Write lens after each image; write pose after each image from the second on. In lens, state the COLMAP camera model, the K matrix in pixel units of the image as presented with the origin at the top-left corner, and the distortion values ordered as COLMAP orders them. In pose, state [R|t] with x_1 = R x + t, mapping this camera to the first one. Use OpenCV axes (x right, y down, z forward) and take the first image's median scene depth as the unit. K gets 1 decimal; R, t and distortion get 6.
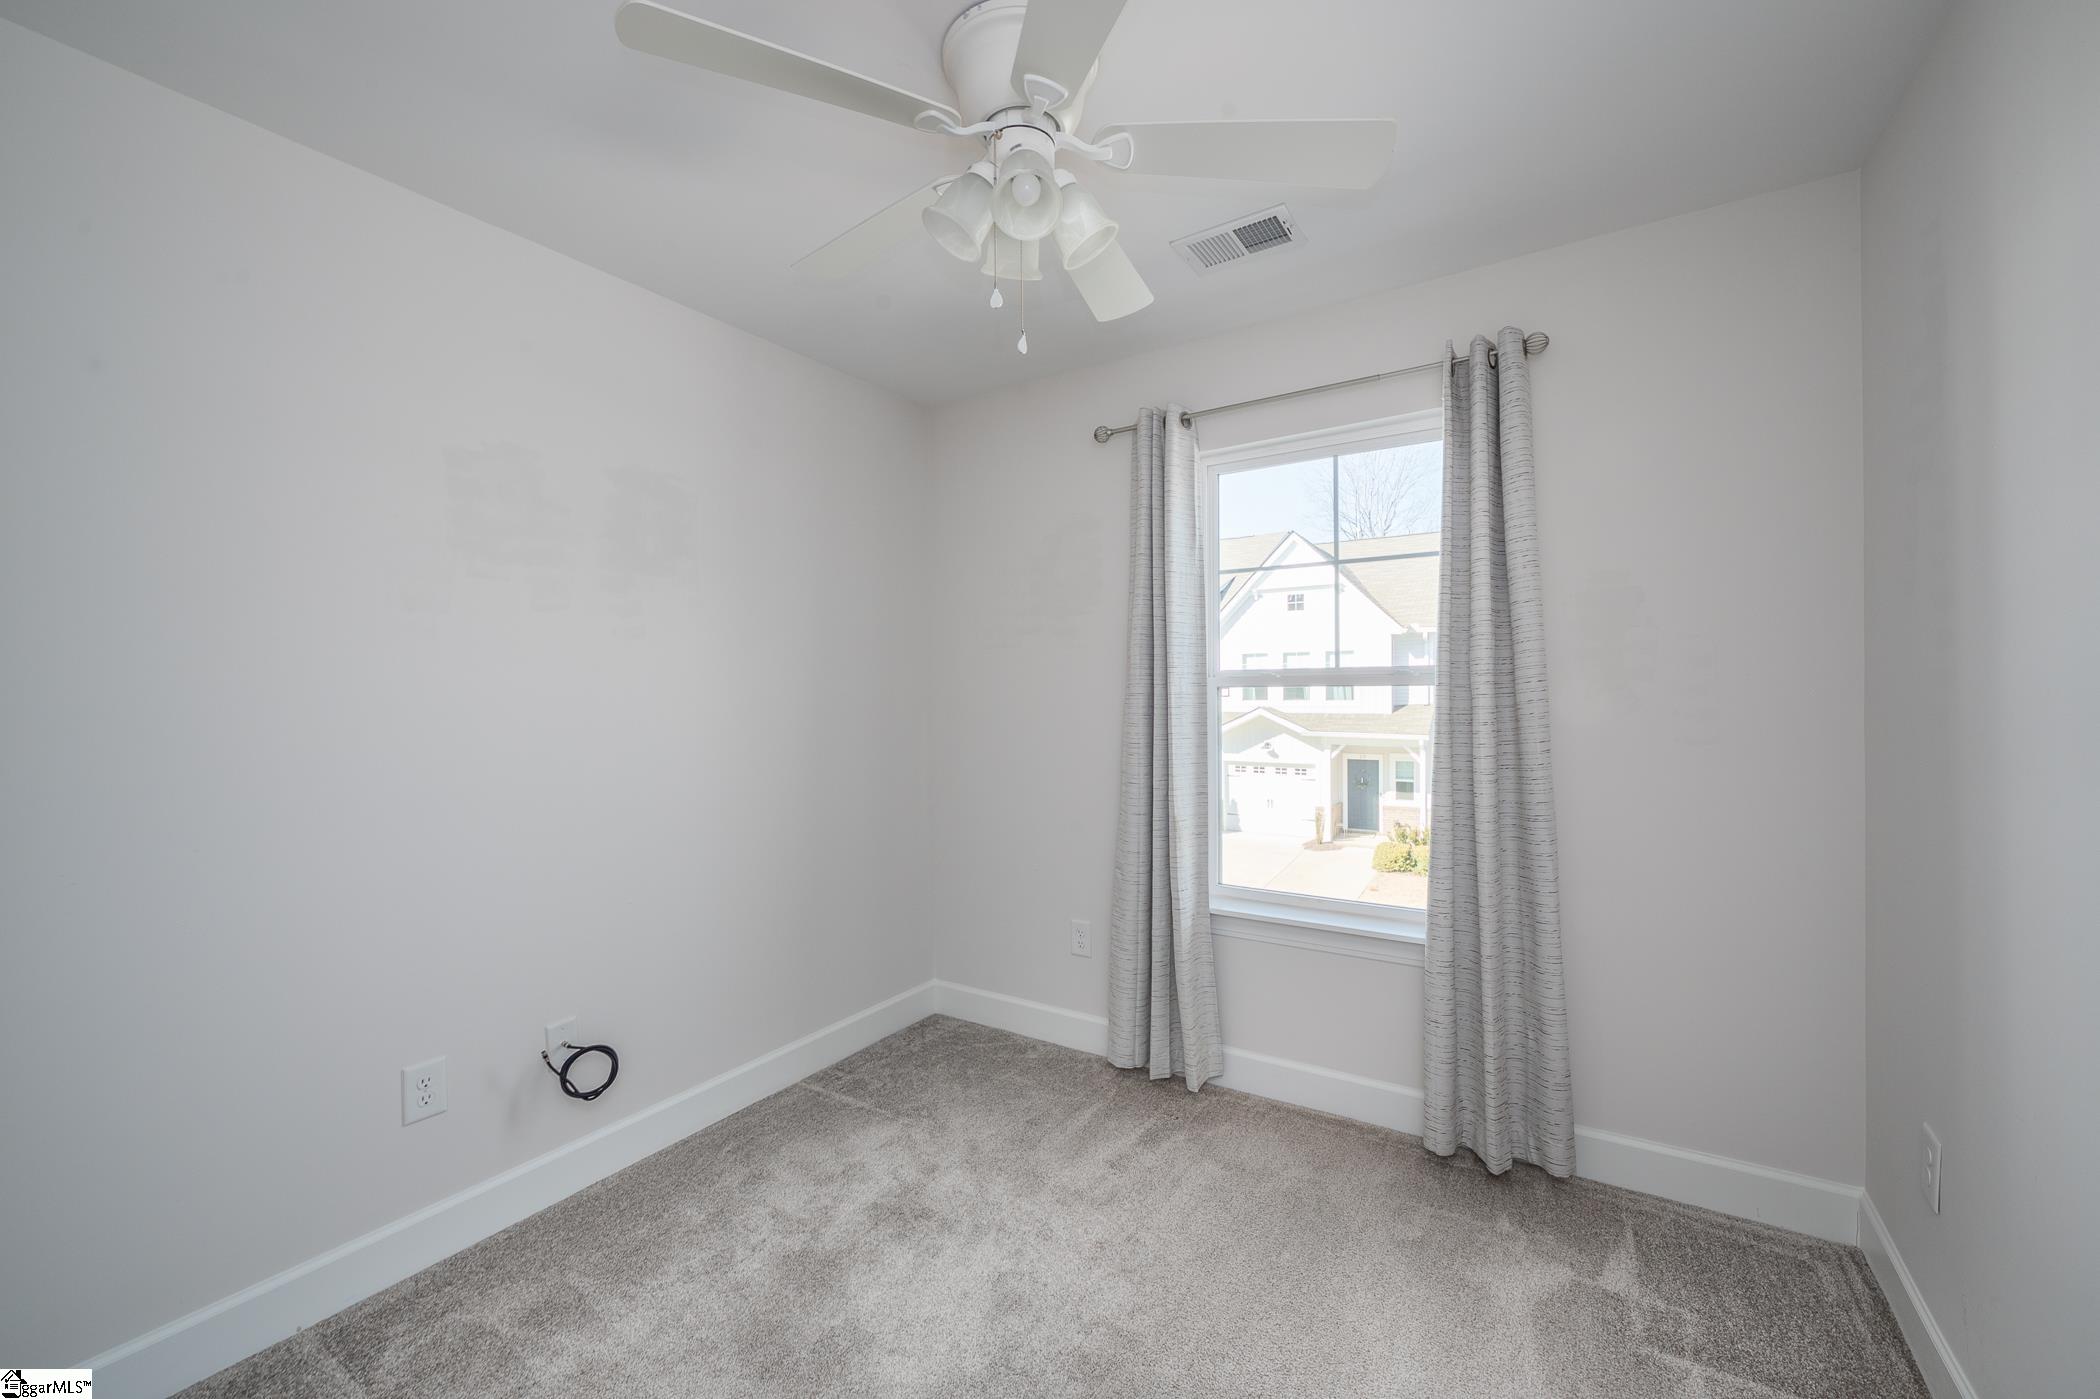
lens RADIAL K [[829.6, 0, 1050.6], [0, 829.6, 696.2], [0, 0, 1]] dist [-0.004765, -0.000032]
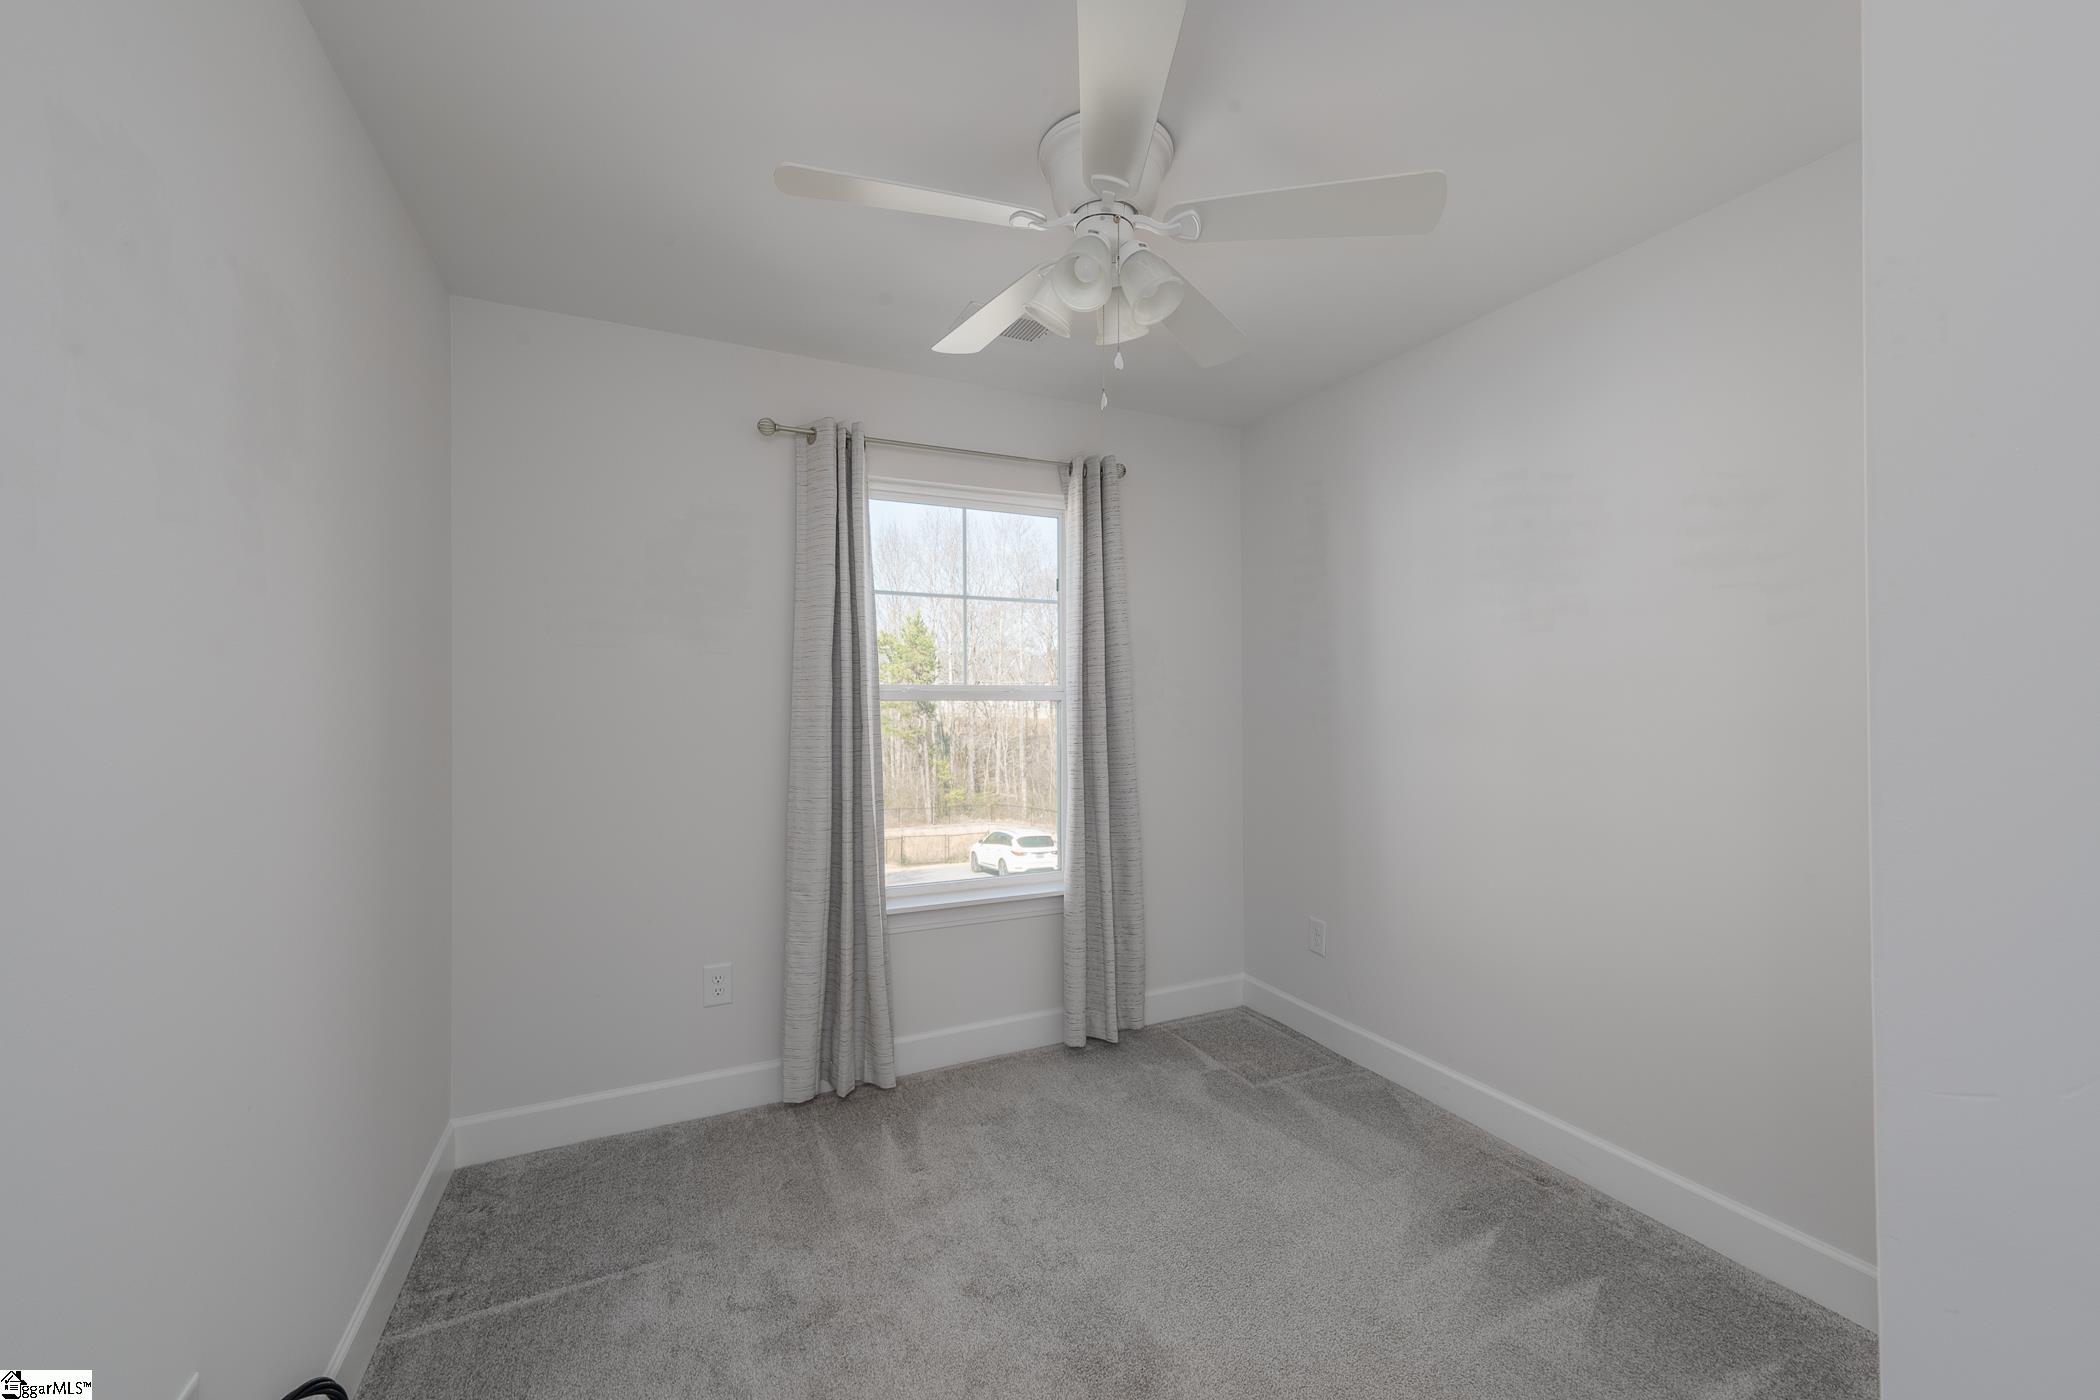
lens RADIAL K [[834.4, 0, 1050.0], [0, 834.4, 700.0], [0, 0, 1]] dist [0.013715, 0.000080]
pose [[0.531628, 0.009329, 0.846926, -0.689528], [0.005844, 0.999875, -0.014682, 0.005981], [-0.846958, 0.012755, 0.531507, 0.293579]]
